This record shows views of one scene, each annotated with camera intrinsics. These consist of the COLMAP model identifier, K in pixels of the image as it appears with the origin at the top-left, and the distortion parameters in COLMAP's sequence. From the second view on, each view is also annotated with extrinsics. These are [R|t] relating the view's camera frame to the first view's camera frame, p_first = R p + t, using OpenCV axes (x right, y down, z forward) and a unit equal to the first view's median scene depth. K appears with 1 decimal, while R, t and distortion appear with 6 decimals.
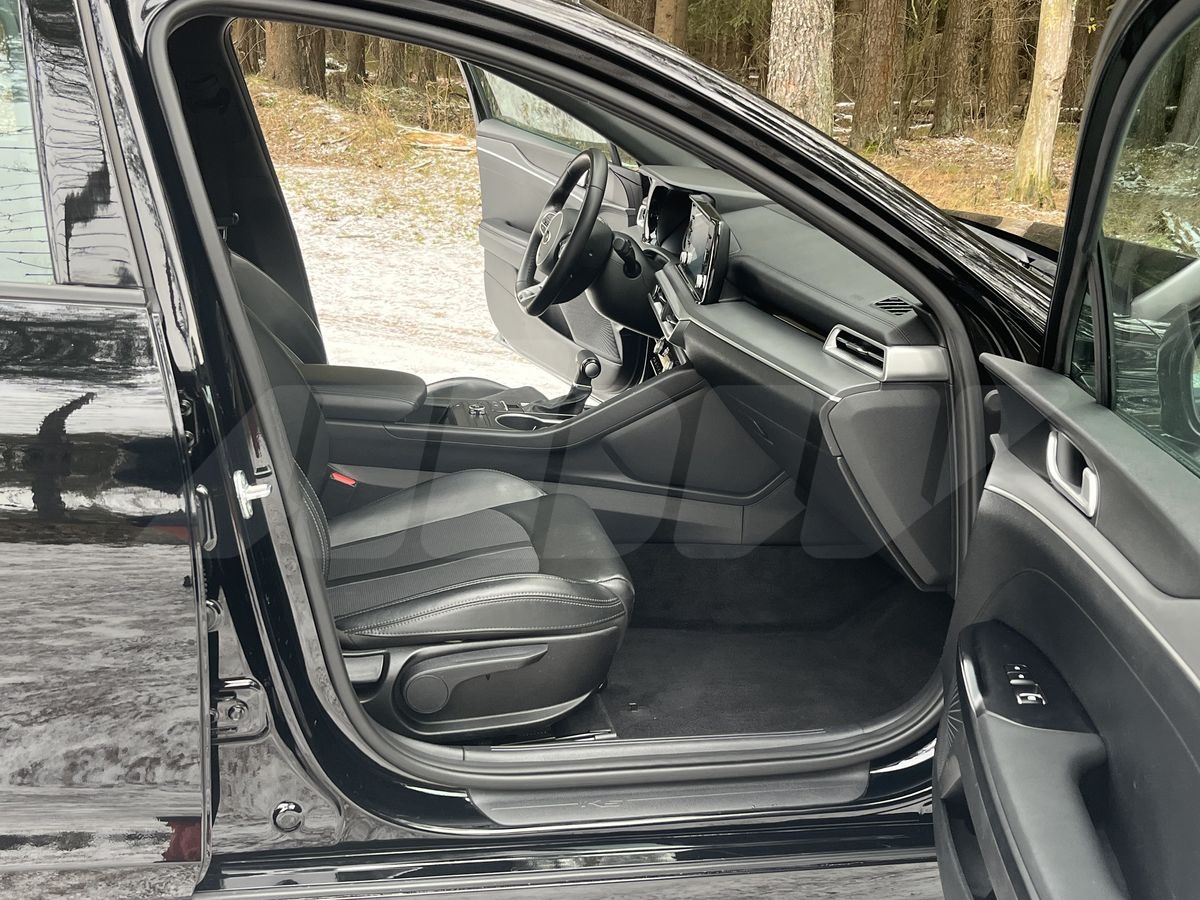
lens RADIAL K [[1295.1, 0, 604.1], [0, 1295.1, 453.5], [0, 0, 1]] dist [0.024416, 0.000000]
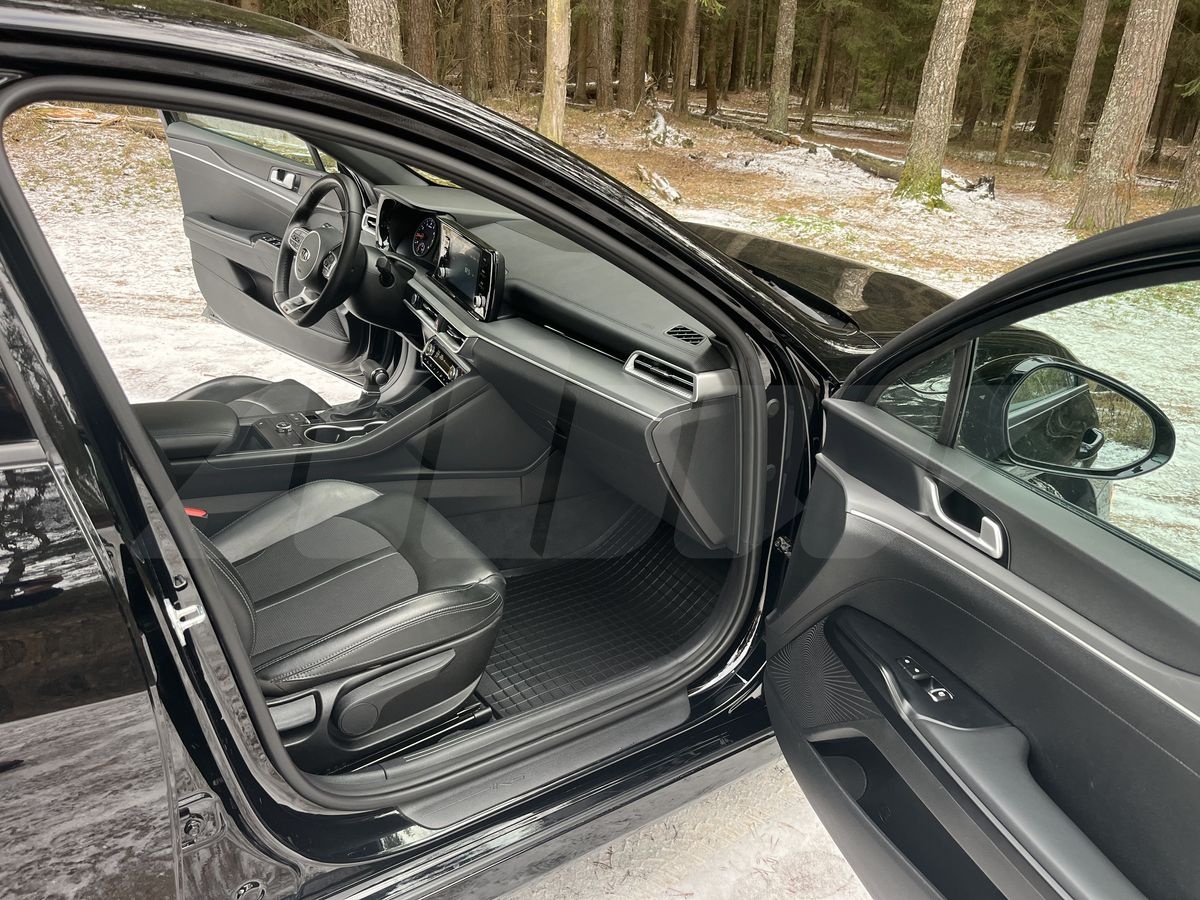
lens RADIAL K [[907.3, 0, 603.2], [0, 907.3, 453.4], [0, 0, 1]] dist [0.048087, -0.070633]
pose [[0.917843, -0.138283, 0.372078, -0.125791], [0.086983, 0.984642, 0.151374, -0.094961], [-0.387297, -0.106573, 0.915775, 0.153339]]
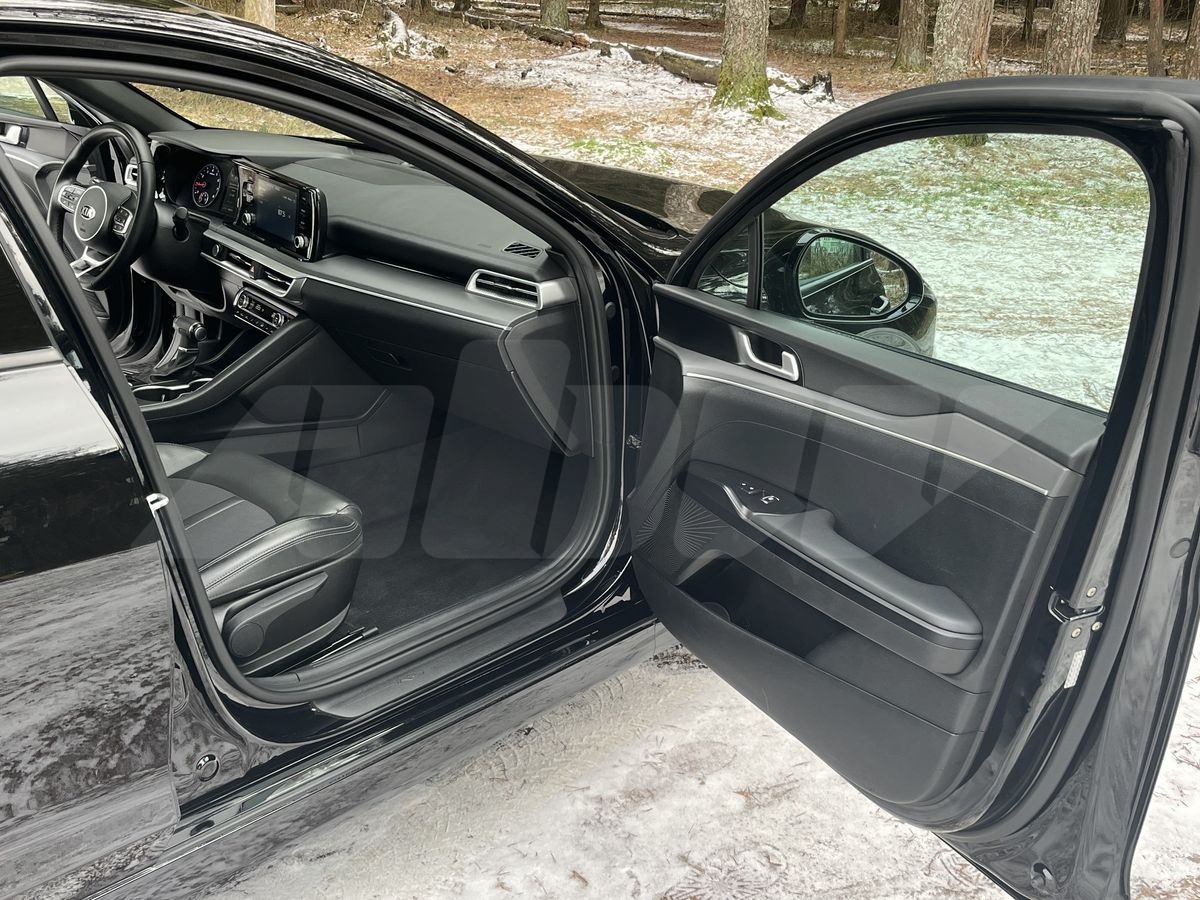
lens RADIAL K [[1295.1, 0, 603.9], [0, 1295.1, 453.1], [0, 0, 1]] dist [0.024416, 0.000000]
pose [[0.810260, -0.229462, 0.539283, -0.315459], [0.174448, 0.972886, 0.151854, -0.066739], [-0.559506, -0.028965, 0.828320, -0.095910]]
